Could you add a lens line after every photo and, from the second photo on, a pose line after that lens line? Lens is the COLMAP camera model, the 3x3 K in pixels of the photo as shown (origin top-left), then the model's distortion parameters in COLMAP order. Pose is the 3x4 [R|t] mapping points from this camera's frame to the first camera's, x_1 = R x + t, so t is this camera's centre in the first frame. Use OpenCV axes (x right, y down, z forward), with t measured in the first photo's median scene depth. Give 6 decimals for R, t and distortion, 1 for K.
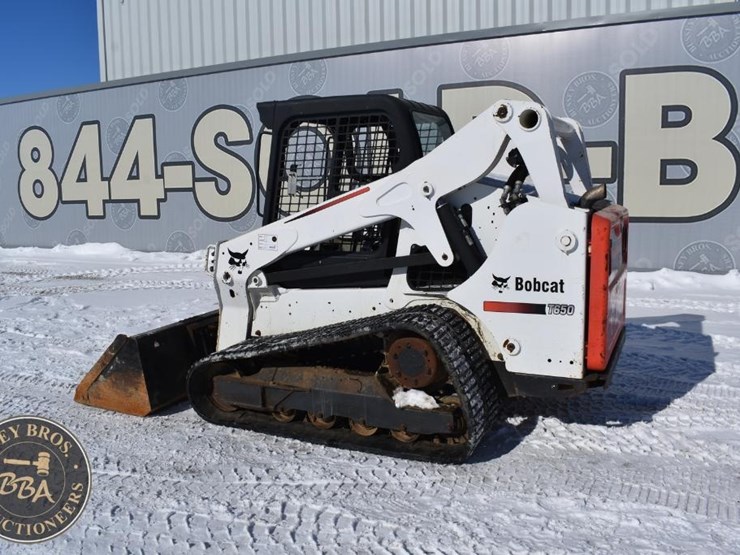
lens RADIAL K [[647.1, 0, 367.7], [0, 647.1, 279.7], [0, 0, 1]] dist [-0.098698, 0.016711]
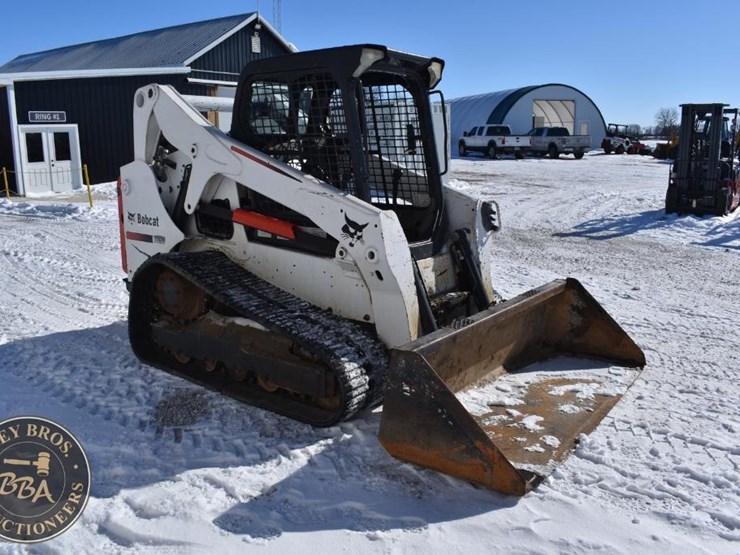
lens RADIAL K [[647.1, 0, 368.2], [0, 647.1, 279.6], [0, 0, 1]] dist [-0.098698, 0.016711]
pose [[0.982052, 0.091352, -0.165009, 0.866014], [-0.080804, 0.994300, 0.069557, 0.001517], [0.170422, -0.054975, 0.983836, -0.246968]]
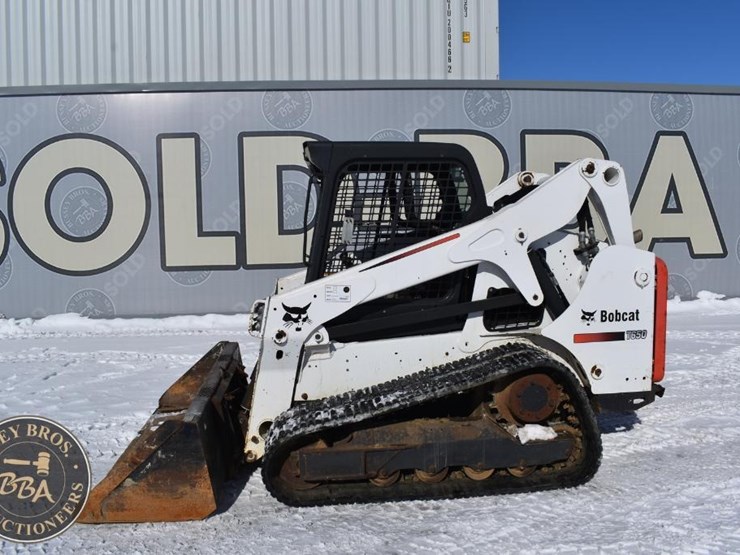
lens RADIAL K [[647.1, 0, 366.7], [0, 647.1, 279.0], [0, 0, 1]] dist [-0.098698, 0.016711]
pose [[0.850291, -0.037897, 0.524946, -0.657494], [0.077874, 0.995485, -0.054271, -0.027978], [-0.520519, 0.087026, 0.849403, 0.219126]]
